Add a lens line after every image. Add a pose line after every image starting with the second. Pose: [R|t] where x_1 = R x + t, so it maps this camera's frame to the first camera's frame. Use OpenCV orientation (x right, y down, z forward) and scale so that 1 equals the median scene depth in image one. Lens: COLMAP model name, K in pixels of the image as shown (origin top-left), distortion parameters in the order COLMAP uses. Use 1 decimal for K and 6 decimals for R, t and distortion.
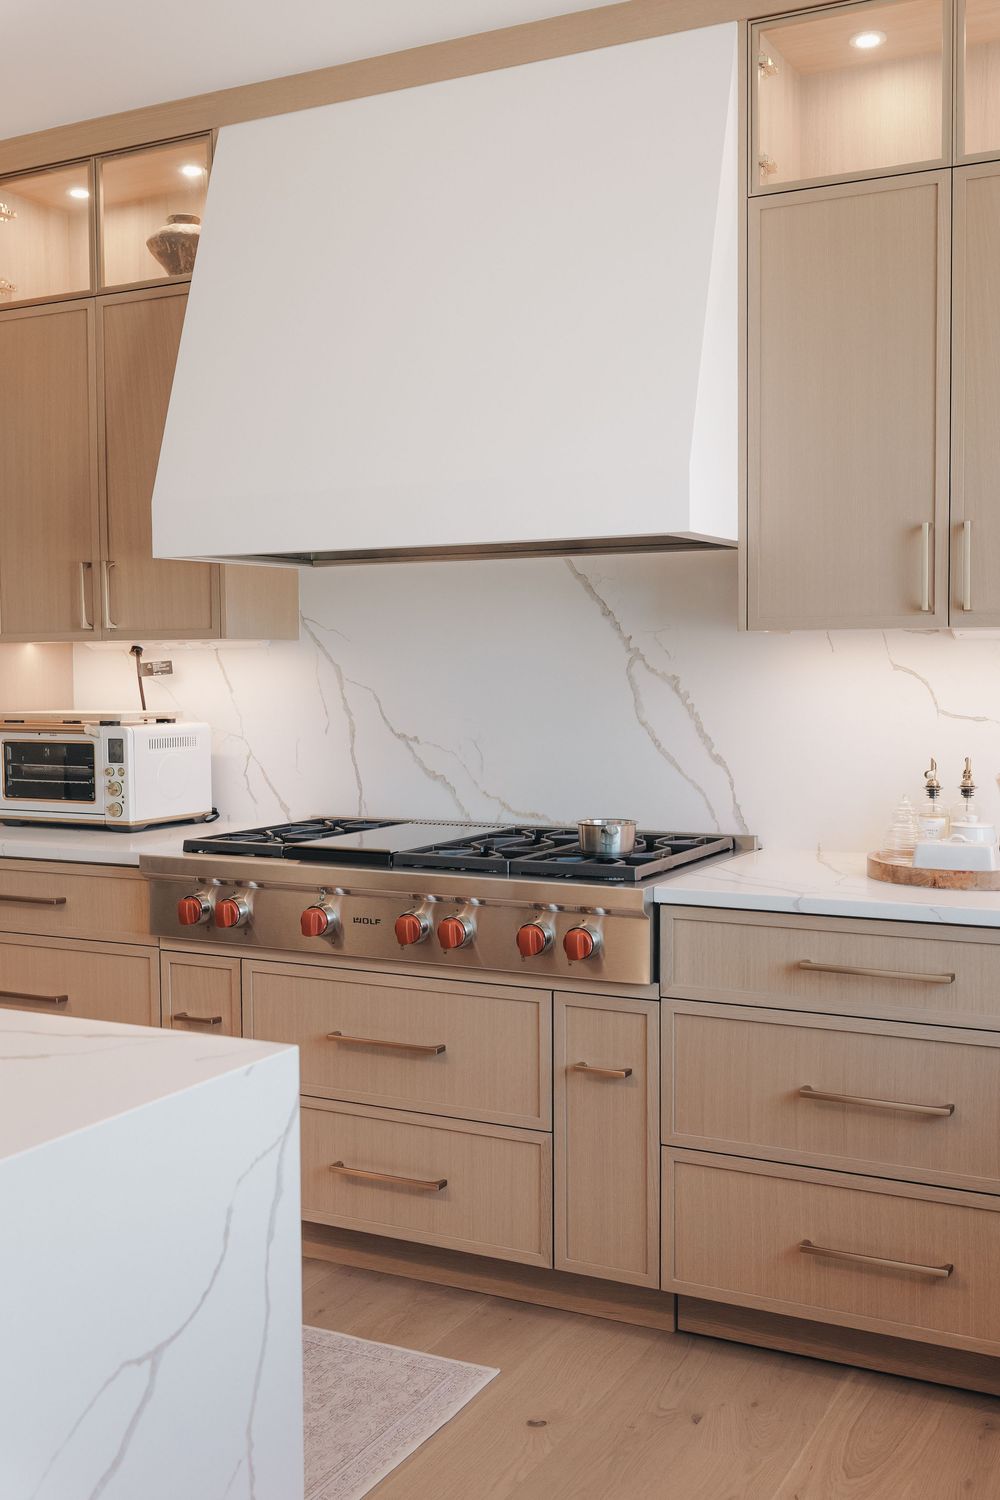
lens RADIAL K [[1564.1, 0, 500.0], [0, 1564.1, 750.0], [0, 0, 1]] dist [-0.015365, -0.008212]
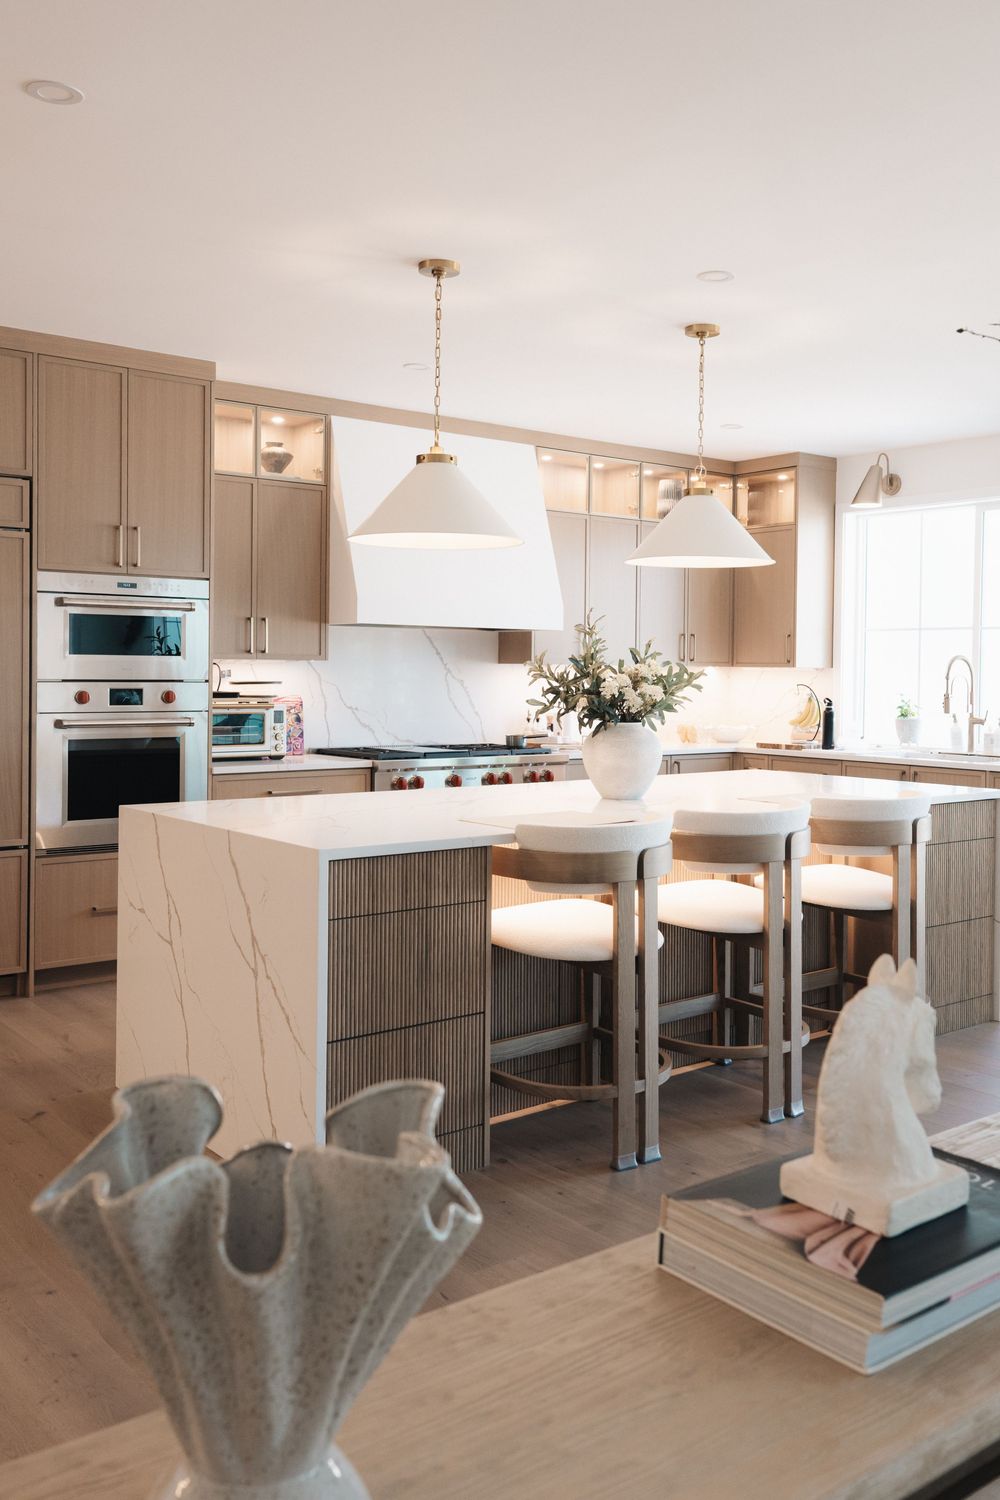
lens RADIAL K [[1318.9, 0, 533.8], [0, 1318.9, 689.6], [0, 0, 1]] dist [0.016265, 0.002620]
pose [[0.398308, -0.000131, 0.917252, -1.607657], [0.038594, 0.999117, -0.016616, 0.006169], [-0.916439, 0.042019, 0.397962, 0.062849]]
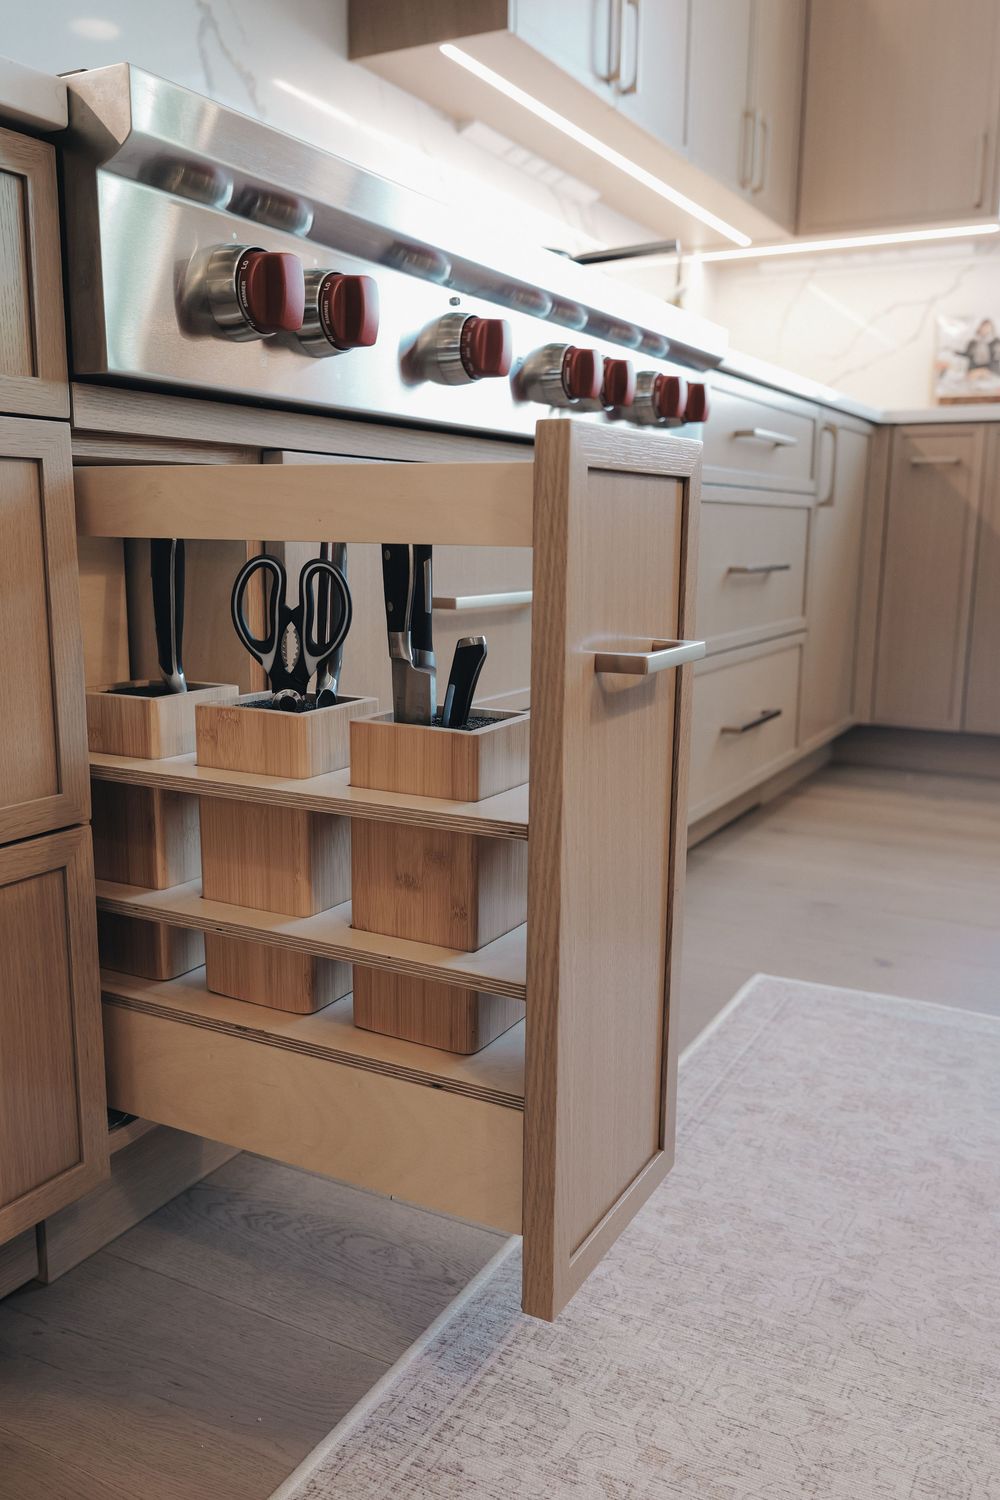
lens RADIAL K [[1227.7, 0, 500.0], [0, 1227.7, 750.0], [0, 0, 1]] dist [0.044807, 0.000321]
pose [[0.009734, -0.173949, 0.984707, -0.421617], [0.047593, 0.983718, 0.173304, 0.136279], [-0.998819, 0.045178, 0.017854, 0.823452]]
